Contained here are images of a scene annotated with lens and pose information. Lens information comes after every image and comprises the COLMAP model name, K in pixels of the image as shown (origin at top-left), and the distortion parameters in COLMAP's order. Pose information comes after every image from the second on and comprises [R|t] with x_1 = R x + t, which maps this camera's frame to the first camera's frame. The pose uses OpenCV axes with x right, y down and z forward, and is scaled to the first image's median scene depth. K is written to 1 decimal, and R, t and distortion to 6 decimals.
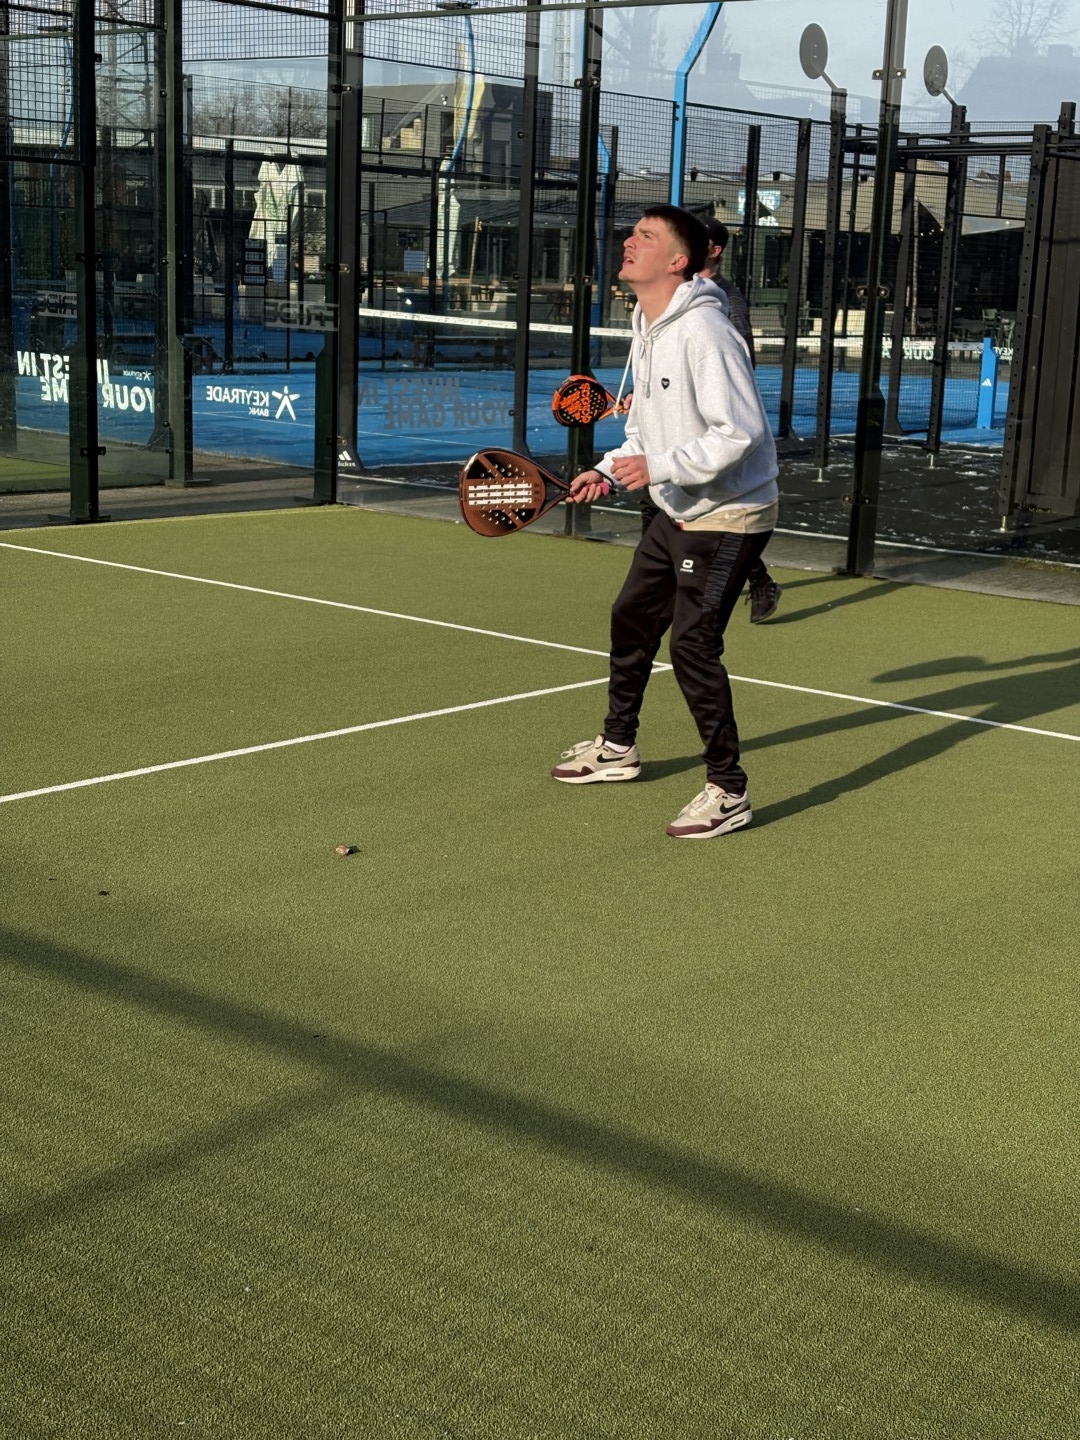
lens RADIAL K [[2181.5, 0, 540.0], [0, 2181.5, 720.0], [0, 0, 1]] dist [0.272738, -0.991556]
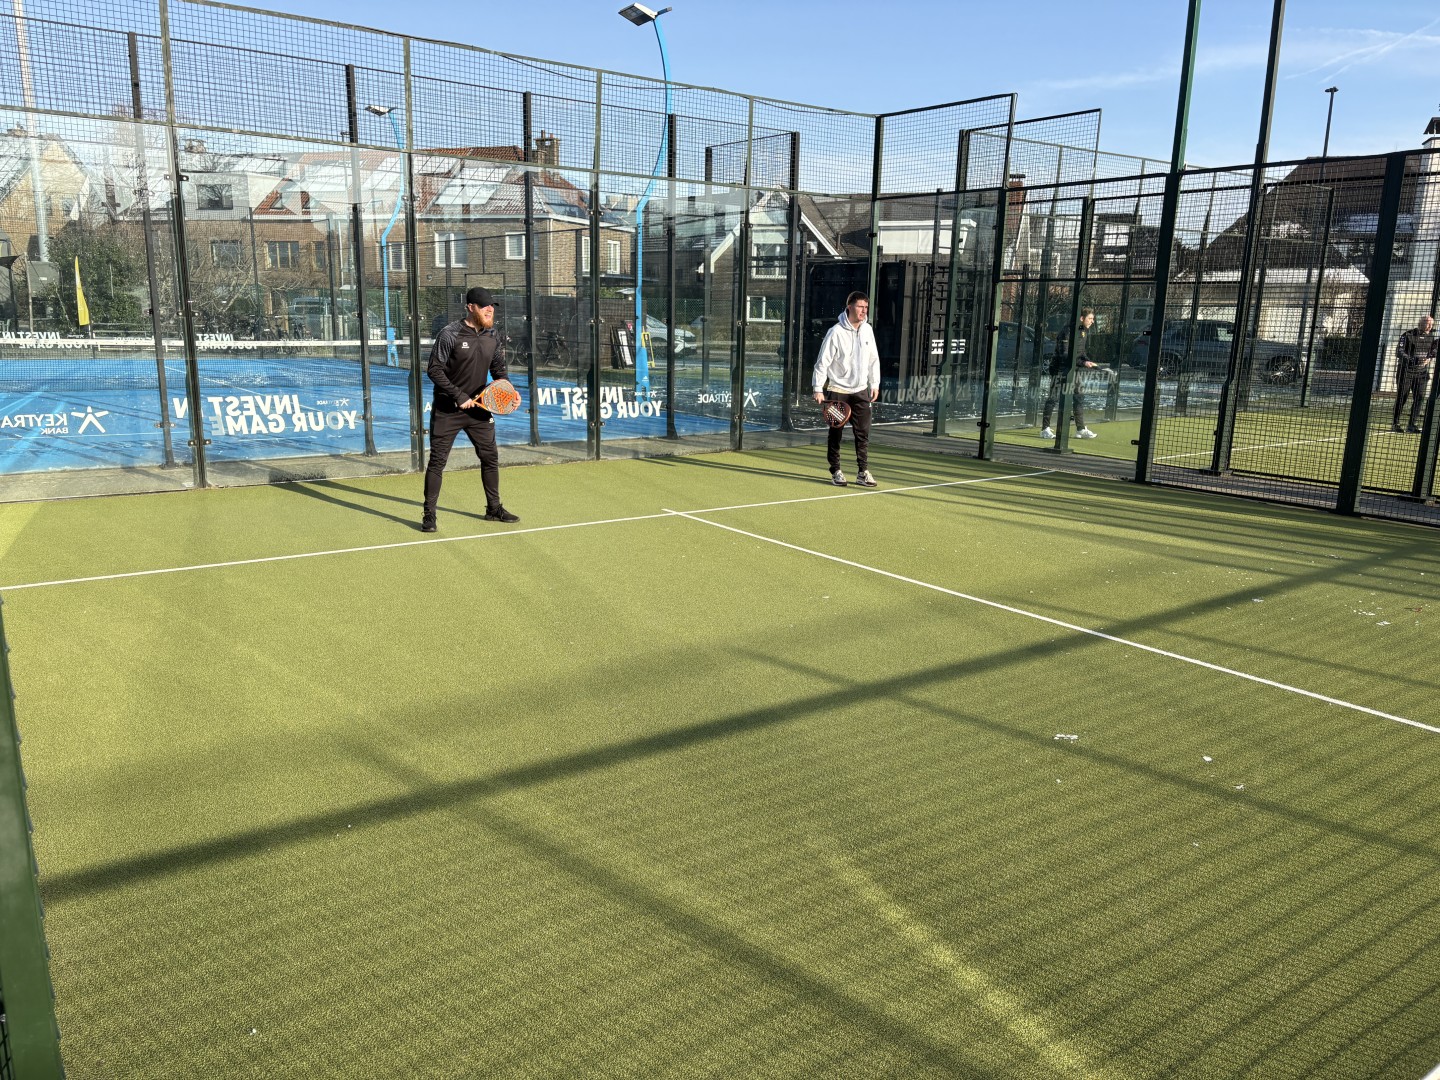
lens RADIAL K [[1111.8, 0, 727.2], [0, 1111.8, 536.6], [0, 0, 1]] dist [0.106154, -0.113750]
pose [[0.238412, -0.224703, 0.944811, -0.962715], [0.188718, 0.965039, 0.181893, -0.193794], [-0.952652, 0.134938, 0.272483, 0.744380]]
